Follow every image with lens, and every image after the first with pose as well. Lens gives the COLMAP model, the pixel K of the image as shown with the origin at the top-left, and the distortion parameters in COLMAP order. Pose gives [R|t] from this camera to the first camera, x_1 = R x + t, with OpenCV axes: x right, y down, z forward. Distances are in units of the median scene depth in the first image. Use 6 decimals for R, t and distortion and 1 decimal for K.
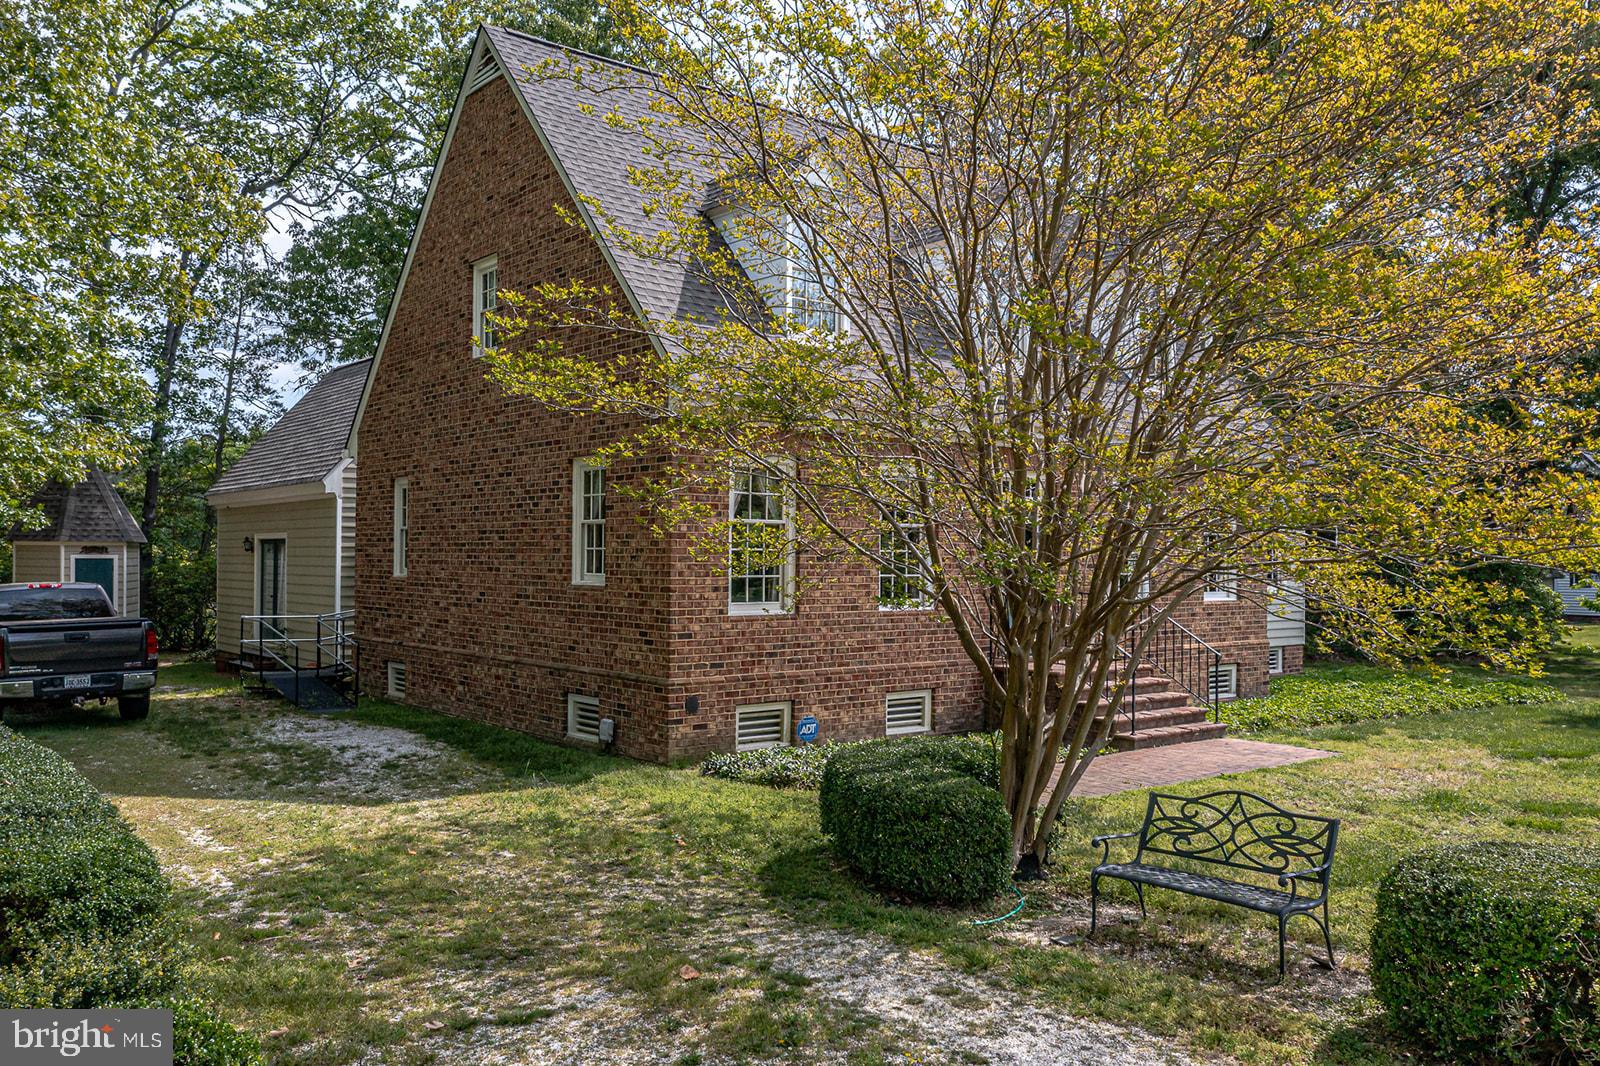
lens RADIAL K [[1293.4, 0, 795.1], [0, 1293.4, 535.6], [0, 0, 1]] dist [-0.013171, 0.002951]
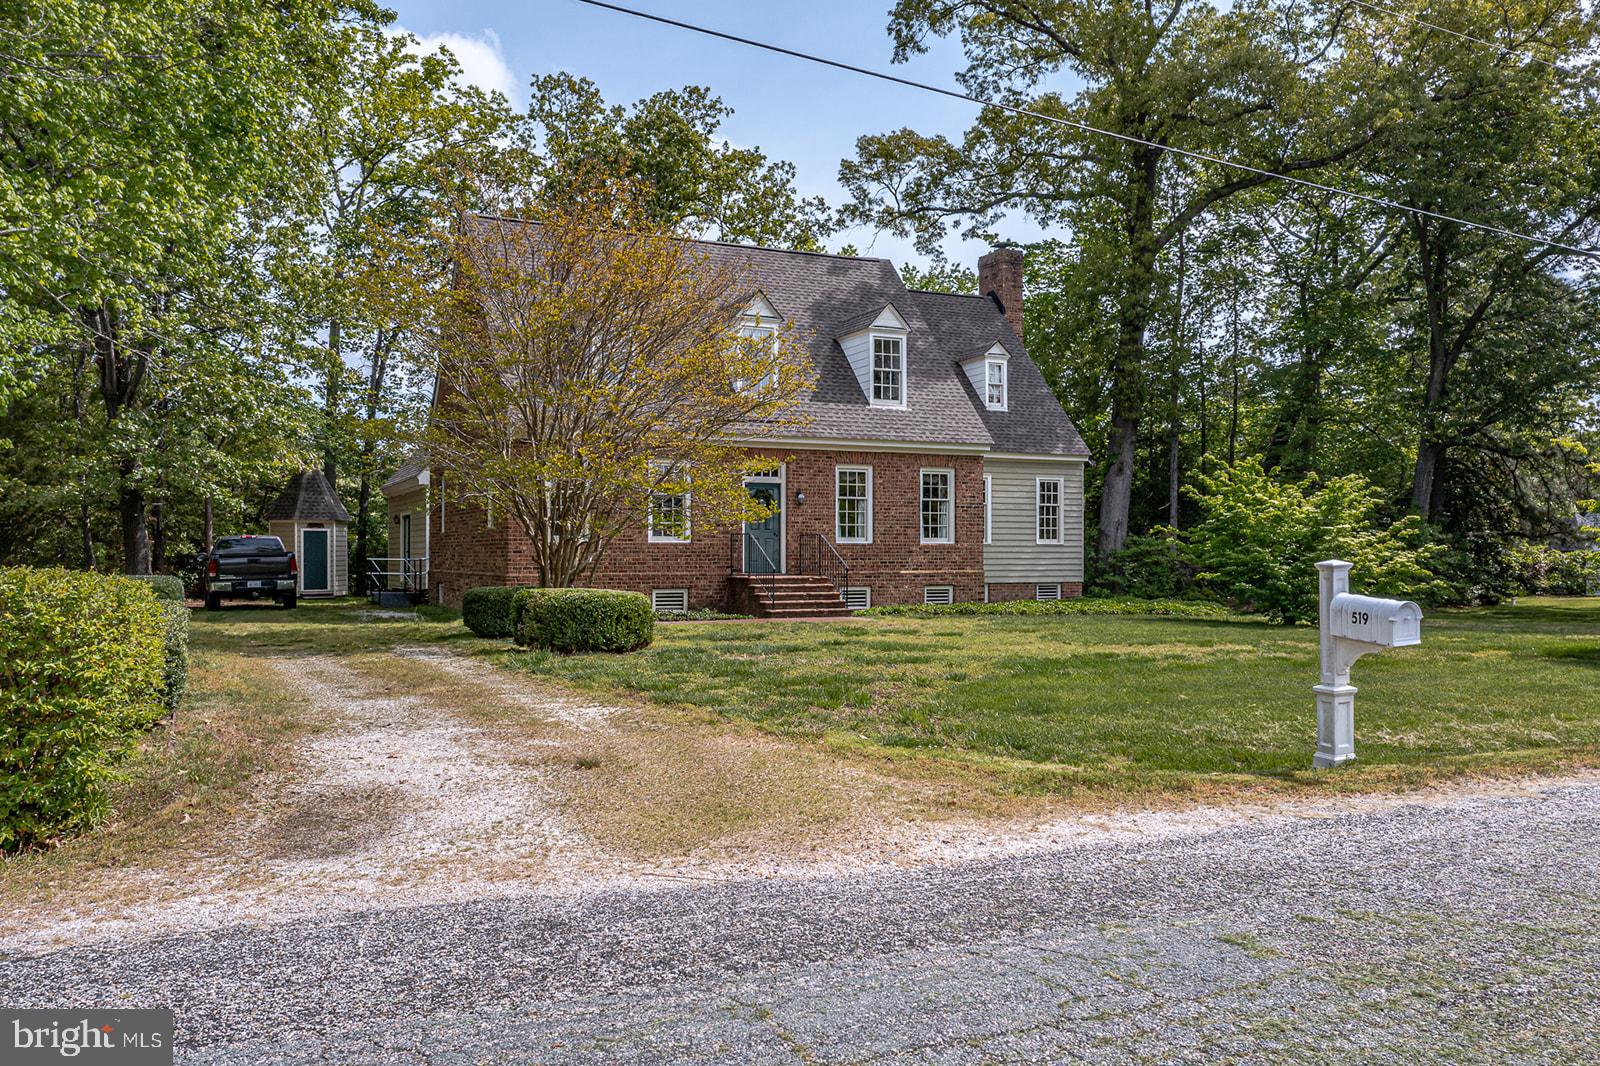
lens RADIAL K [[1295.8, 0, 792.6], [0, 1295.8, 537.2], [0, 0, 1]] dist [-0.001673, 0.000899]
pose [[0.971461, -0.010010, -0.236988, 0.430107], [0.010685, 0.999942, 0.001567, 0.032055], [0.236958, -0.004055, 0.971511, -0.429694]]
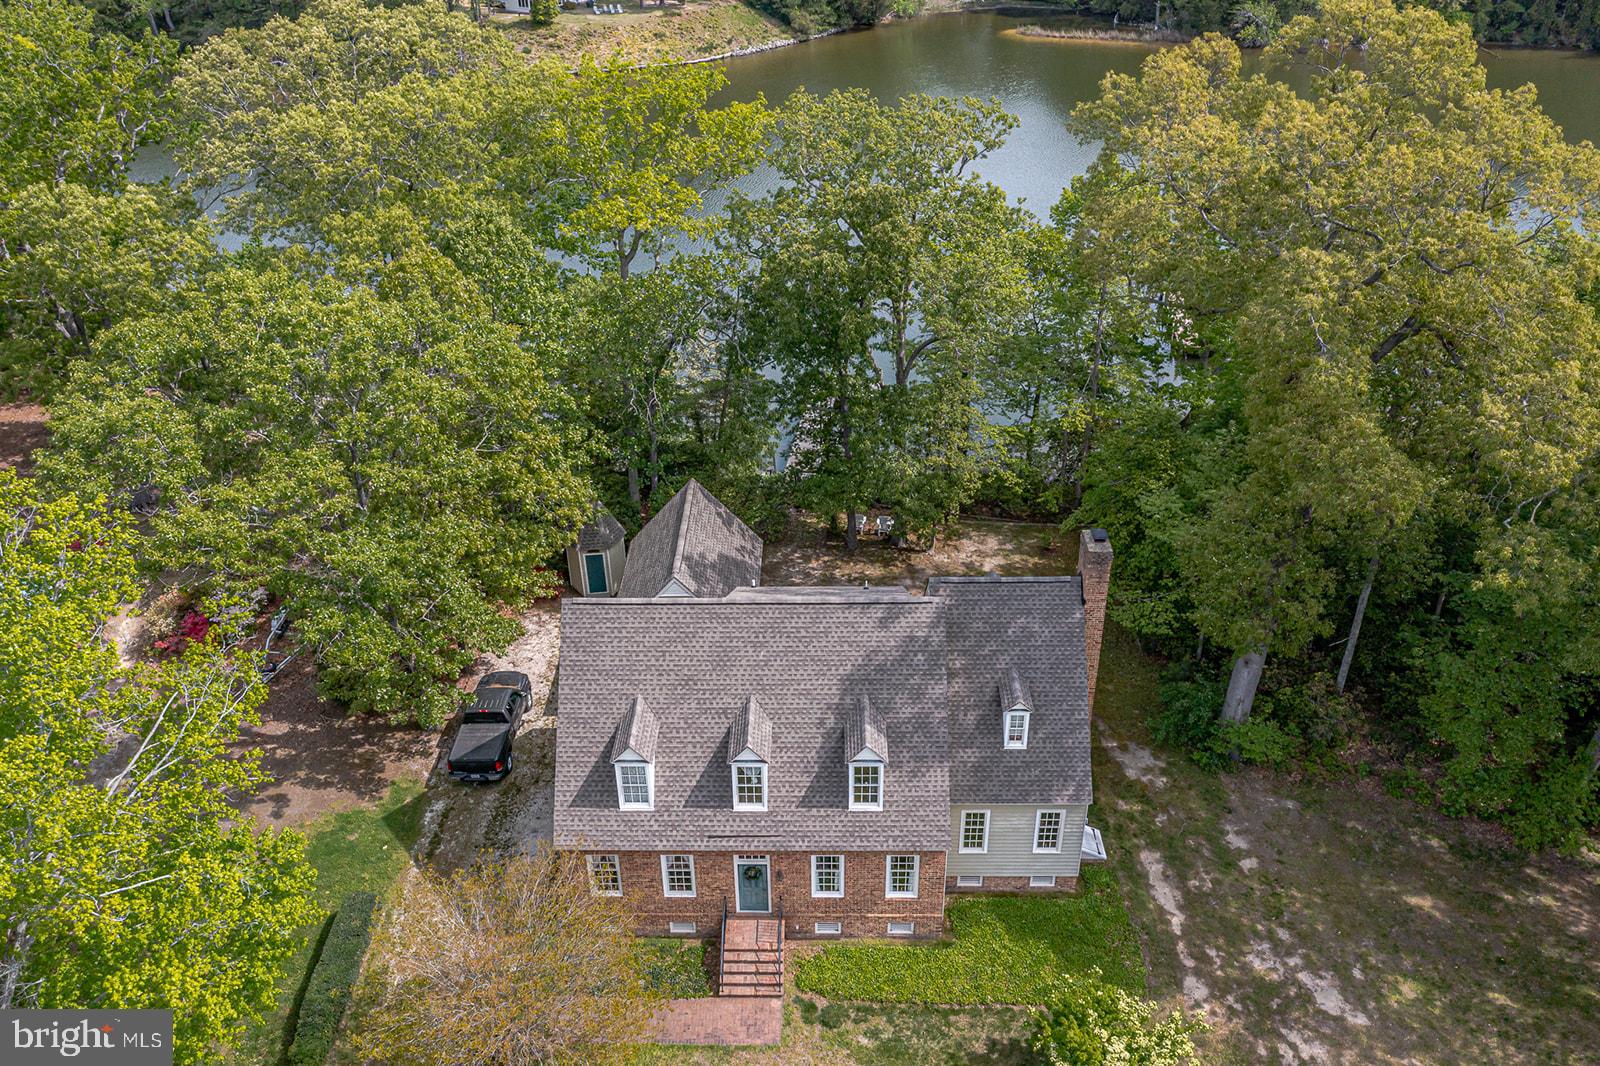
lens RADIAL K [[1284.3, 0, 795.6], [0, 1284.3, 537.6], [0, 0, 1]] dist [-0.010822, 0.002640]
pose [[0.767261, 0.315707, -0.558248, 0.911356], [0.031428, 0.850891, 0.524401, -1.169482], [0.640565, -0.419897, 0.642934, -0.094421]]
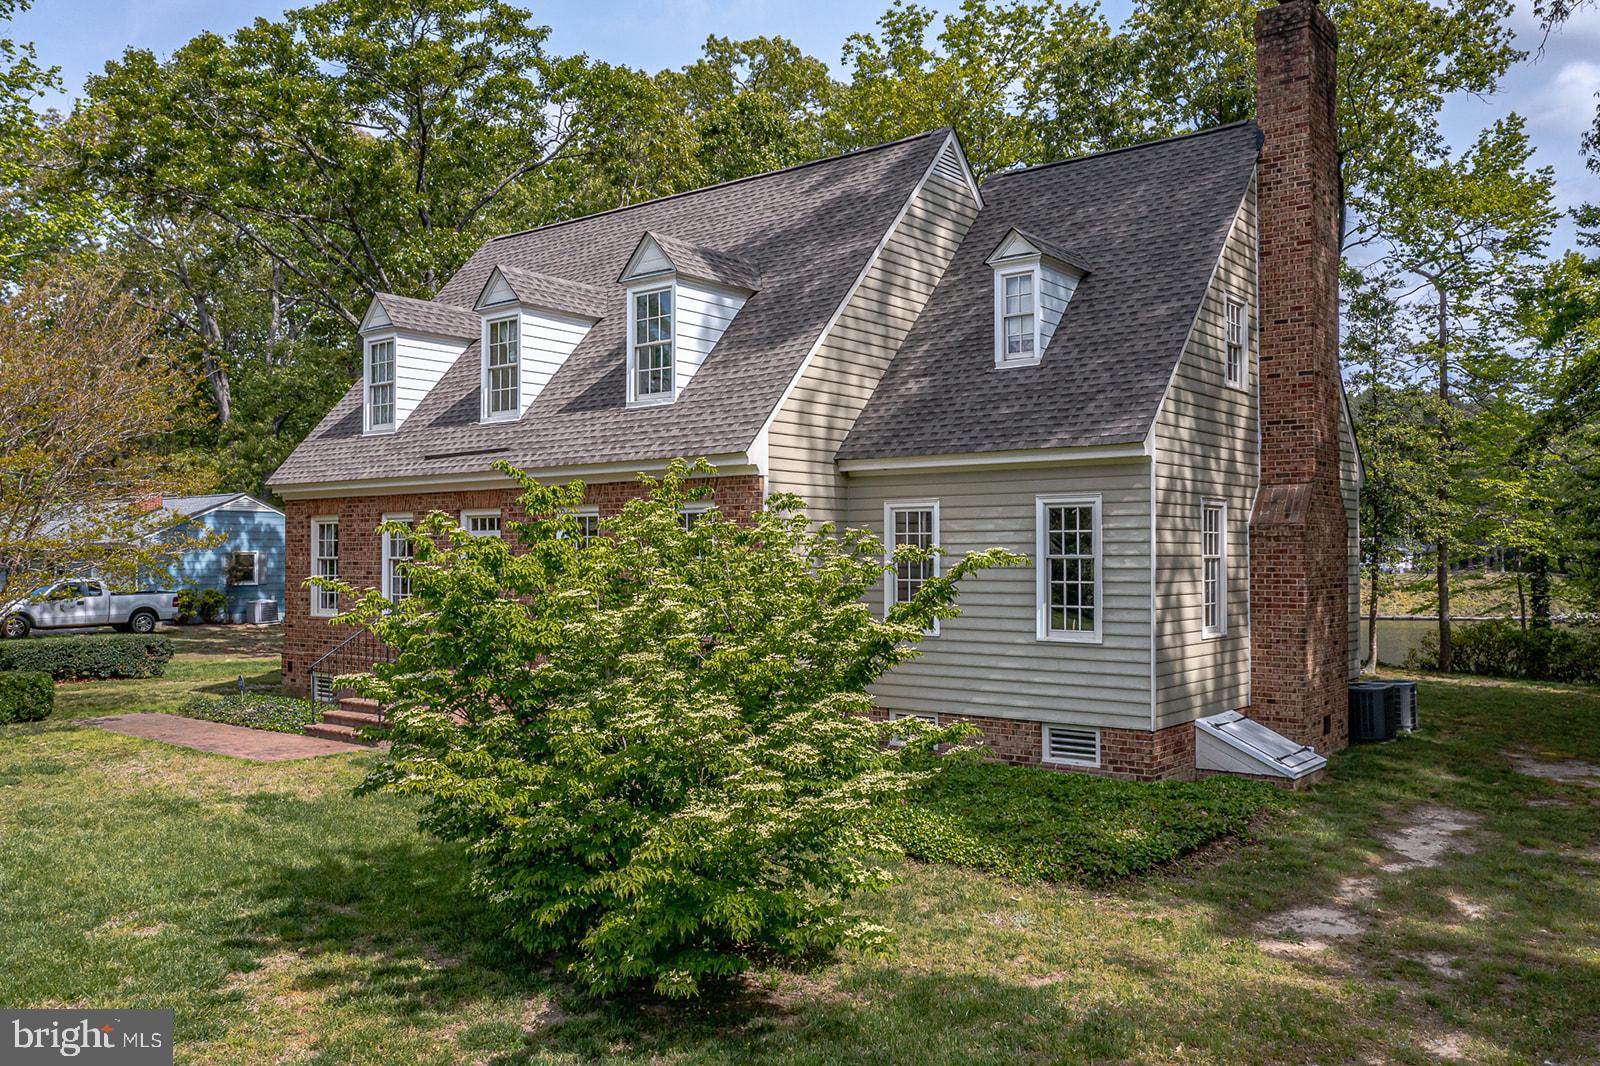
lens RADIAL K [[1293.4, 0, 795.1], [0, 1293.4, 535.6], [0, 0, 1]] dist [-0.013171, 0.002951]
pose [[0.214601, -0.025471, -0.976370, 0.973139], [0.016922, 0.999607, -0.022357, 0.003826], [0.976555, -0.011724, 0.214948, 0.724605]]
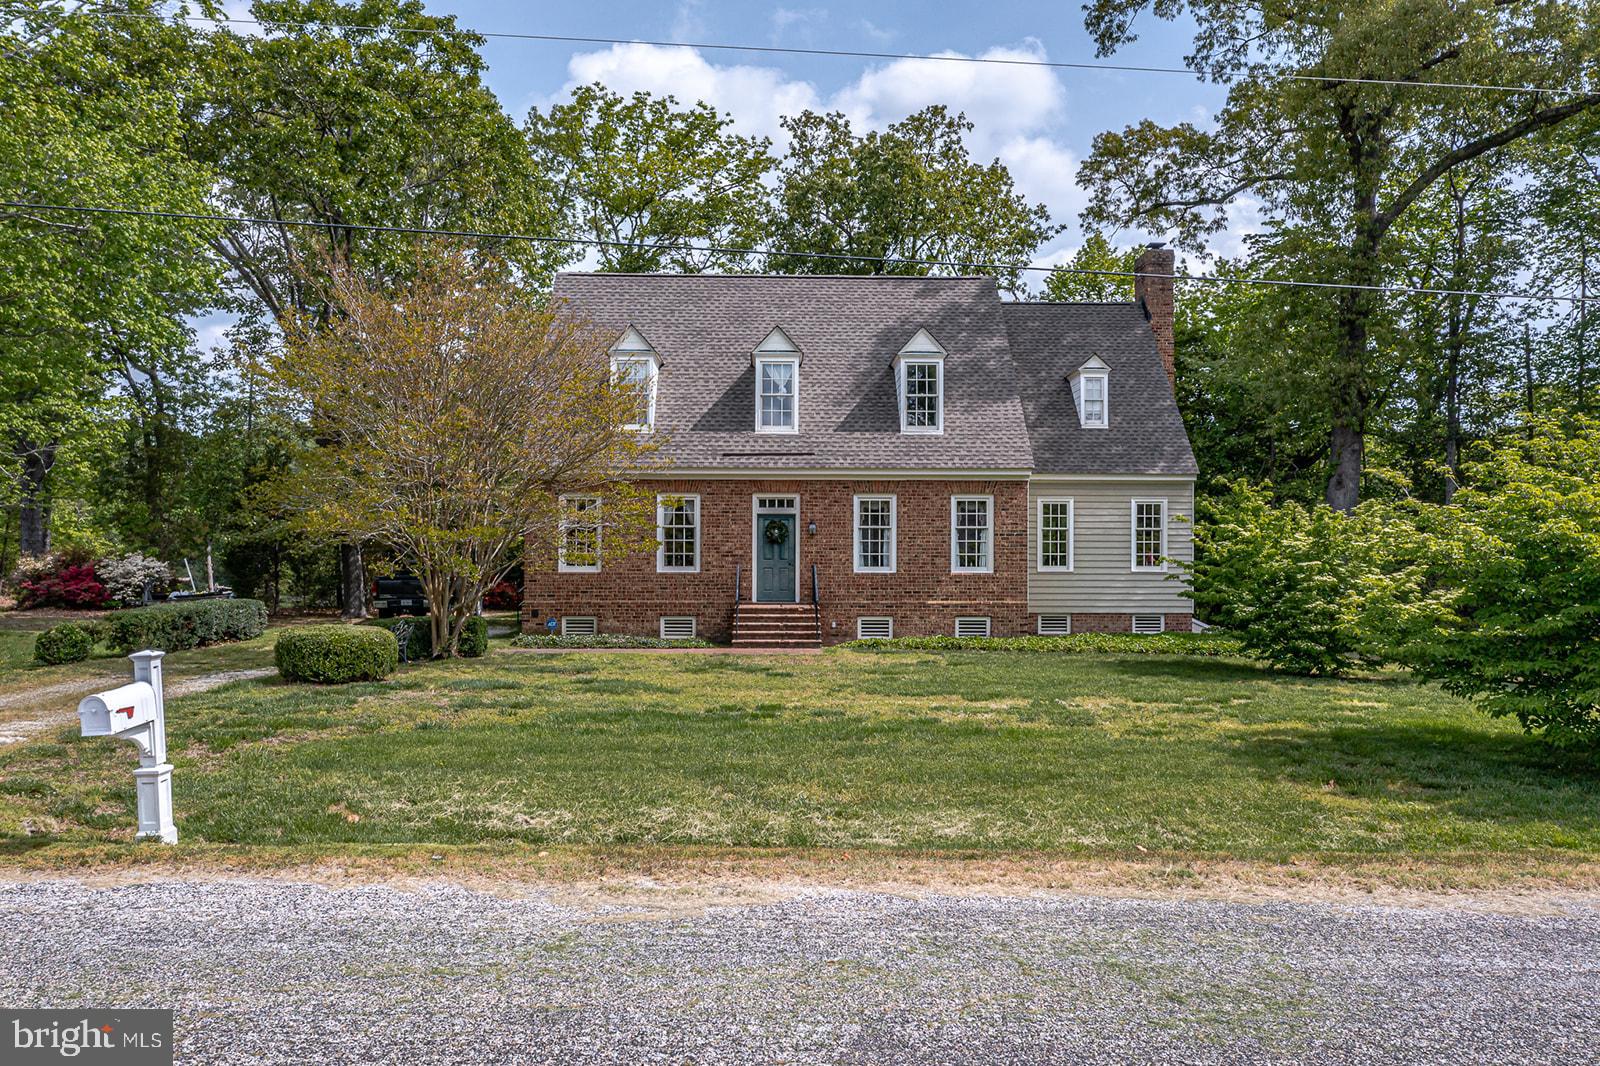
lens RADIAL K [[1293.4, 0, 795.1], [0, 1293.4, 535.6], [0, 0, 1]] dist [-0.013171, 0.002951]
pose [[0.793506, -0.012985, -0.608424, 0.871382], [0.012417, 0.999910, -0.005145, 0.010994], [0.608436, -0.003472, 0.793596, -0.236957]]
